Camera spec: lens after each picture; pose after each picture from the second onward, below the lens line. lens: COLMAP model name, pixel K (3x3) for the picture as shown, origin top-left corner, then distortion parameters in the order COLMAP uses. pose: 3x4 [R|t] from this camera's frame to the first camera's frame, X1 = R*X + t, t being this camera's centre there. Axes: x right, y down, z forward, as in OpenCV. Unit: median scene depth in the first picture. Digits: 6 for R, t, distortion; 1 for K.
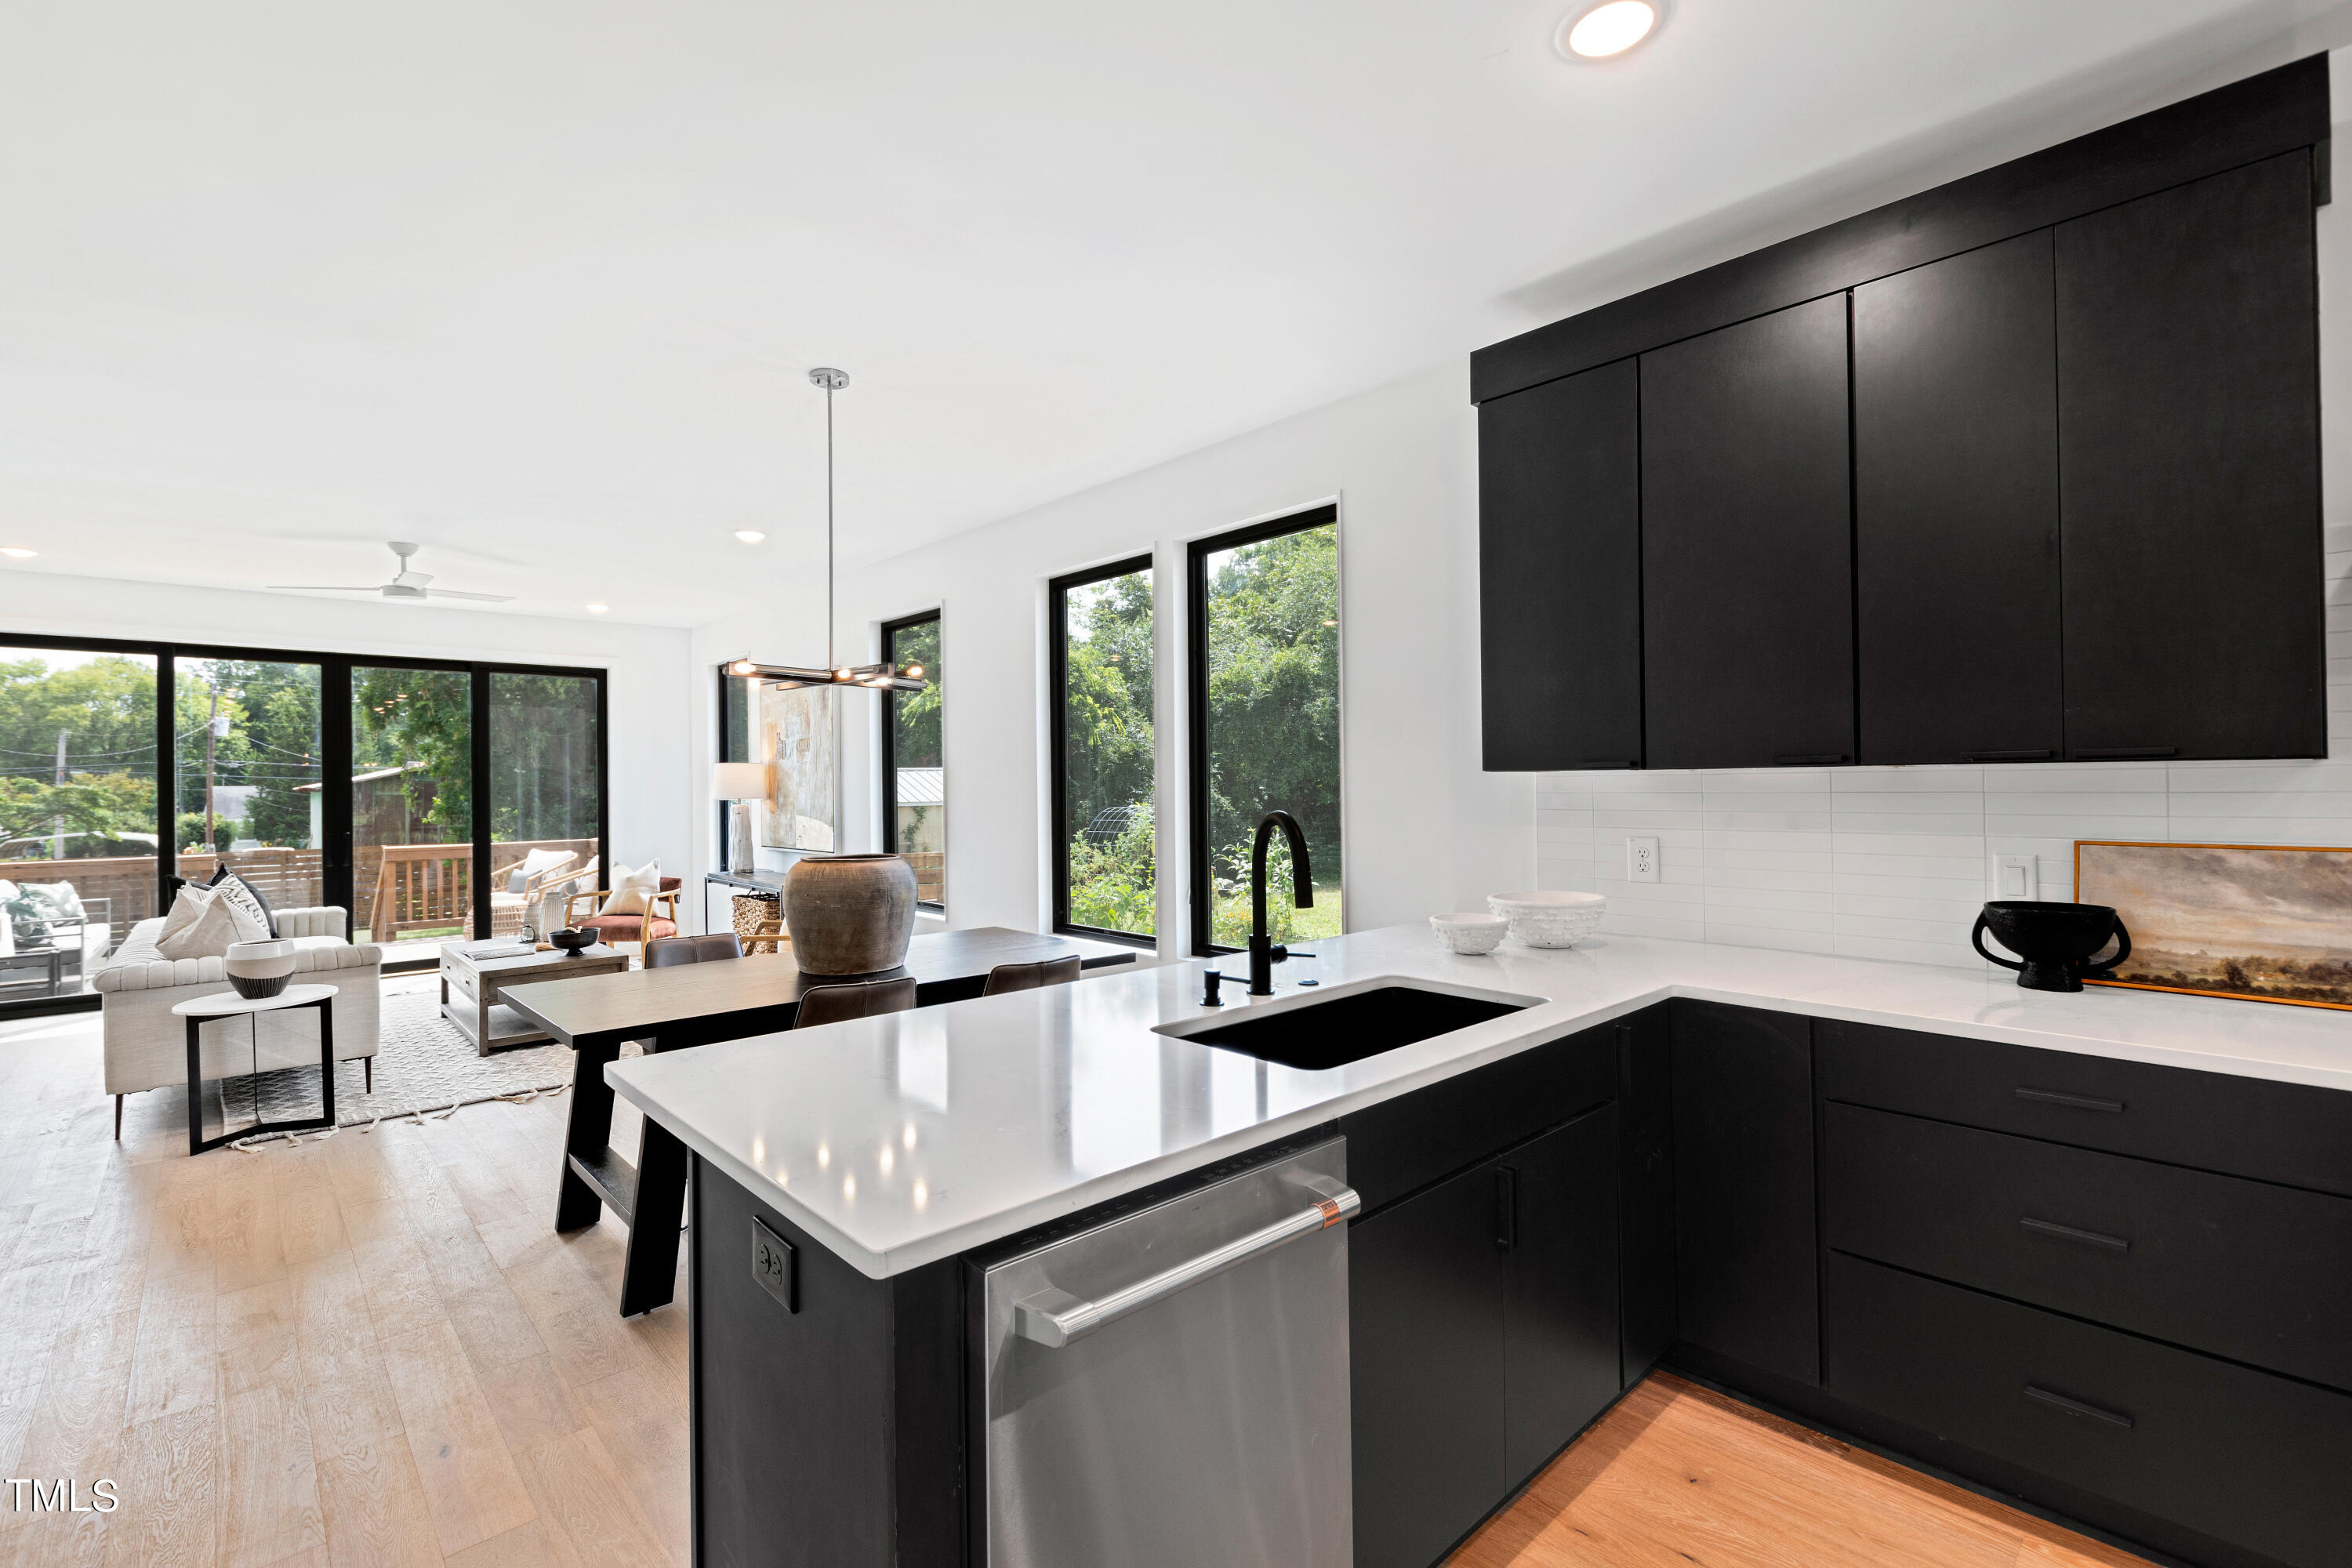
lens RADIAL K [[1026.2, 0, 1172.9], [0, 1026.2, 792.5], [0, 0, 1]] dist [0.002144, 0.000021]
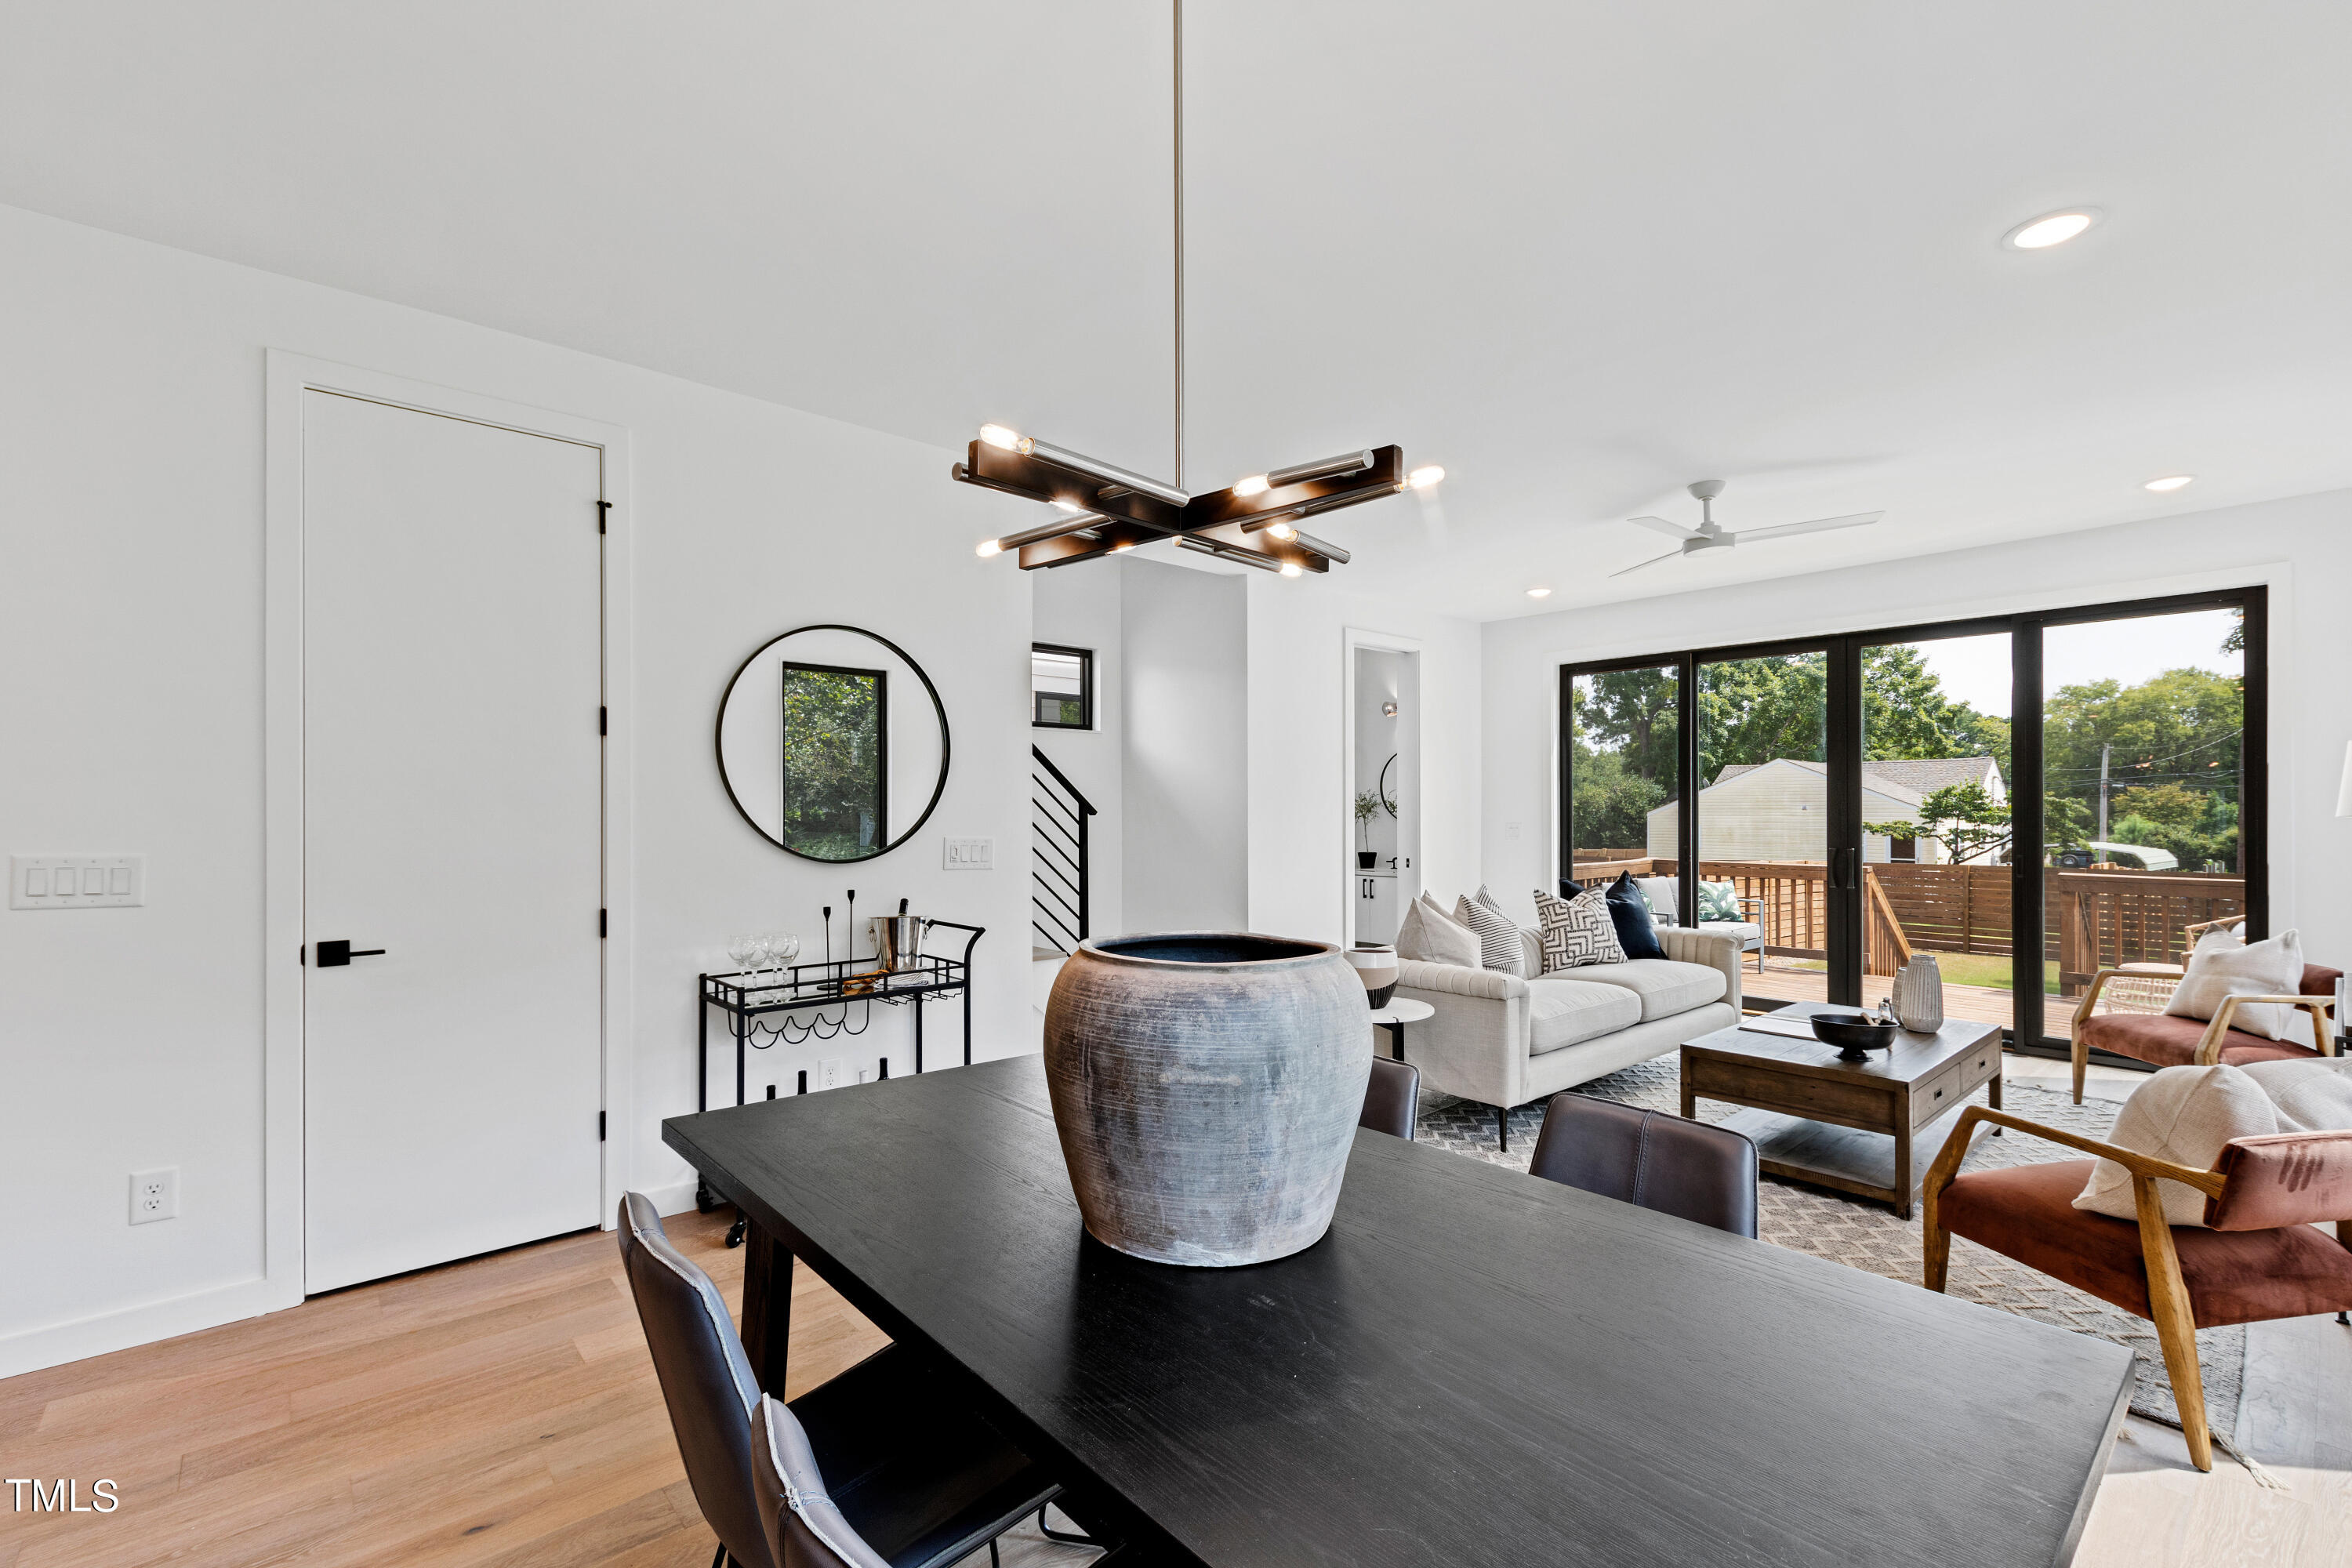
lens RADIAL K [[1026.5, 0, 1176.0], [0, 1026.5, 784.0], [0, 0, 1]] dist [0.001744, 0.000222]
pose [[-0.036581, -0.013296, -0.999242, 0.012641], [-0.008541, 0.999879, -0.012992, 0.000922], [0.999294, 0.008060, -0.036690, 0.147548]]
